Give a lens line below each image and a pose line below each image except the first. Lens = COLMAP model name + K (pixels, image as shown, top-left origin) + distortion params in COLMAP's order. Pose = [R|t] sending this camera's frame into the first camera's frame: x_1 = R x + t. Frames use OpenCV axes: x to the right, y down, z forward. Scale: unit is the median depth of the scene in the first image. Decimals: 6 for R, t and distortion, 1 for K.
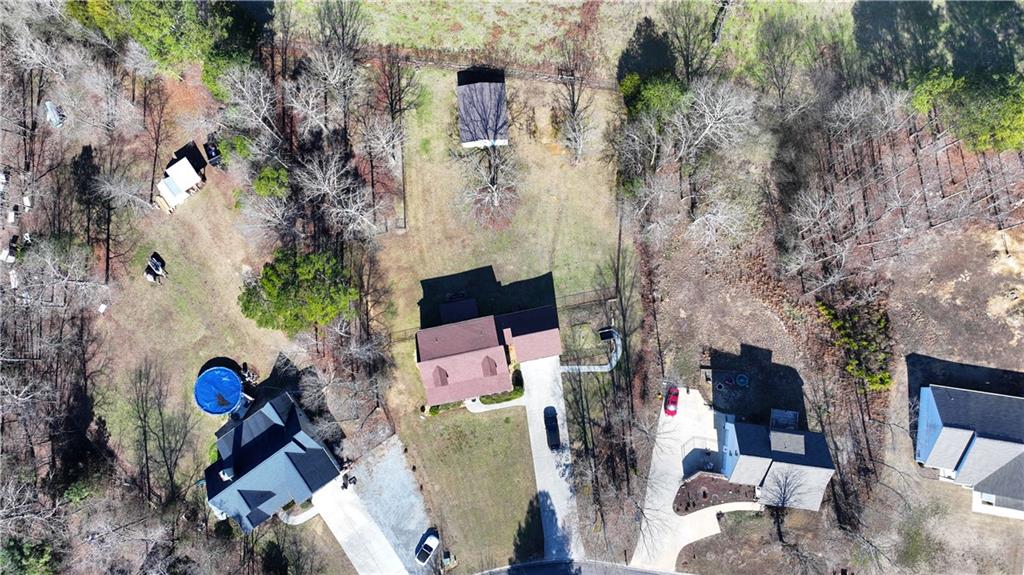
lens RADIAL K [[724.3, 0, 512.2], [0, 724.3, 287.9], [0, 0, 1]] dist [-0.003770, 0.001345]
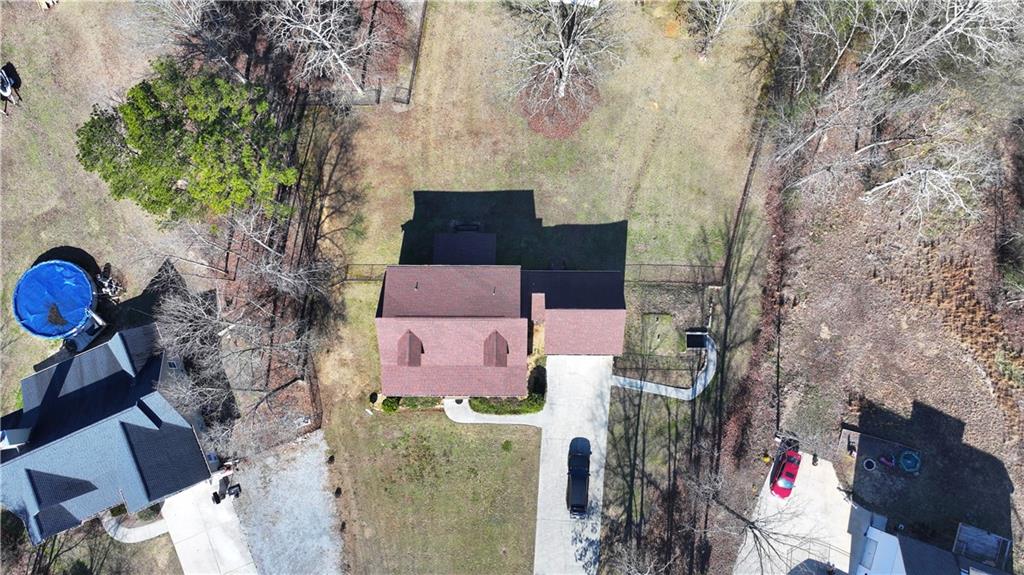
lens RADIAL K [[724.3, 0, 512.0], [0, 724.3, 287.1], [0, 0, 1]] dist [-0.003770, 0.001345]
pose [[0.978793, 0.203137, -0.026436, -0.013405], [-0.203395, 0.979068, -0.007440, 0.057746], [0.024371, 0.012659, 0.999623, 0.396260]]
